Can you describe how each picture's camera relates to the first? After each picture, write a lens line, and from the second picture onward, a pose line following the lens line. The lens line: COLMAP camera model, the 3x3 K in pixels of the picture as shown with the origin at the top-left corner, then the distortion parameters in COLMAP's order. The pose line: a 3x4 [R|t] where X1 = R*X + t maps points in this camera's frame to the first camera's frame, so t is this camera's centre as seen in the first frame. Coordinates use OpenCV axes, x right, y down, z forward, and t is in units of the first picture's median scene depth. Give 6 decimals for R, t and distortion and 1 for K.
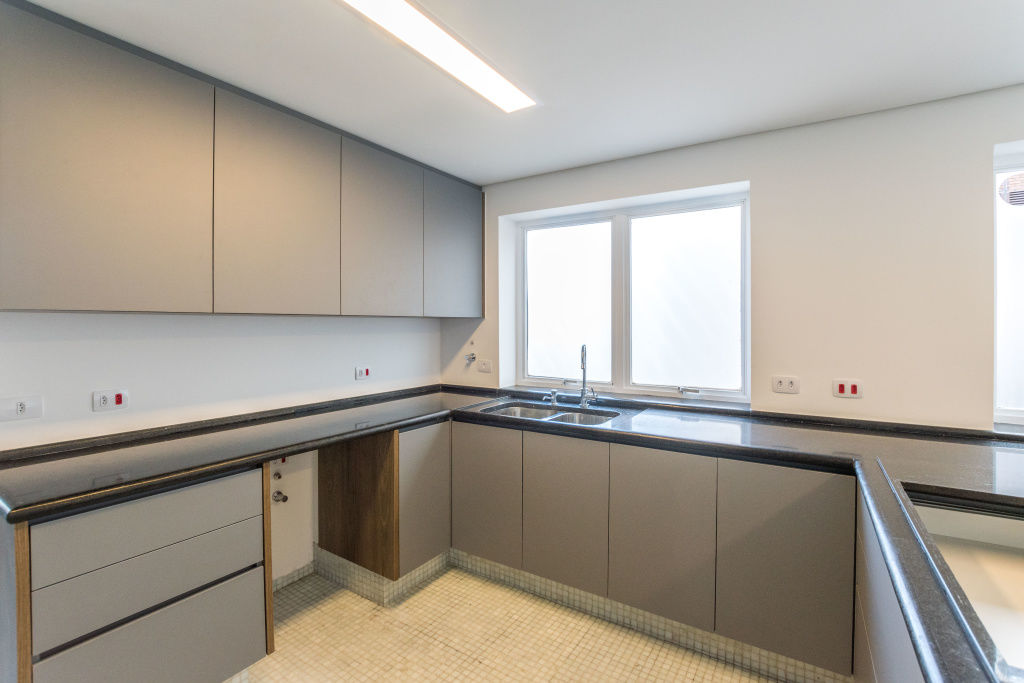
lens RADIAL K [[459.8, 0, 506.7], [0, 459.8, 326.6], [0, 0, 1]] dist [-0.026344, 0.003966]
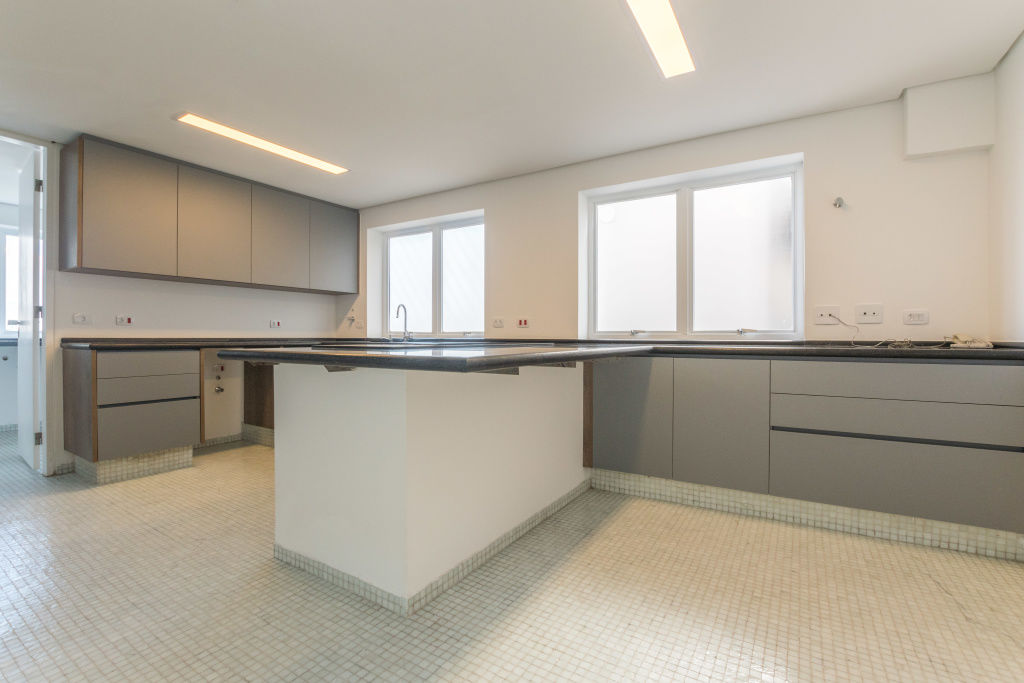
lens RADIAL K [[459.8, 0, 508.4], [0, 459.8, 340.2], [0, 0, 1]] dist [-0.026344, 0.003966]
pose [[0.999920, 0.002849, 0.012301, 0.489233], [-0.002853, 0.999996, 0.000313, 0.152534], [-0.012300, -0.000348, 0.999924, -0.629687]]
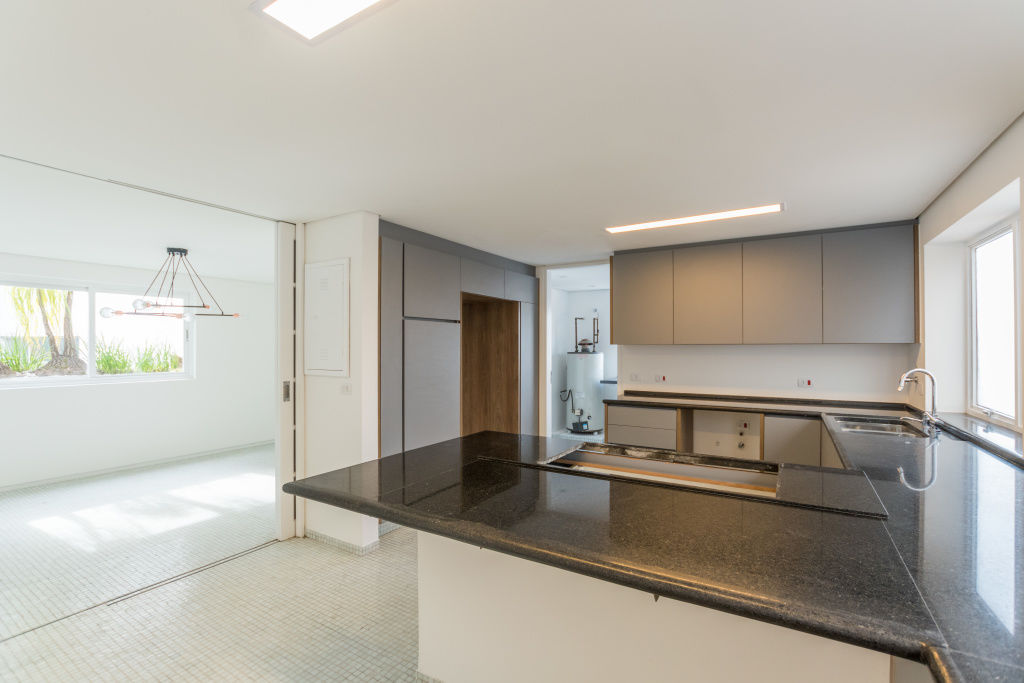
lens RADIAL K [[459.8, 0, 512.3], [0, 459.8, 346.6], [0, 0, 1]] dist [-0.026344, 0.003966]
pose [[0.044293, 0.002307, -0.999016, 1.039221], [-0.007424, 0.999970, 0.001980, -0.007244], [0.998991, 0.007329, 0.044309, 0.026133]]
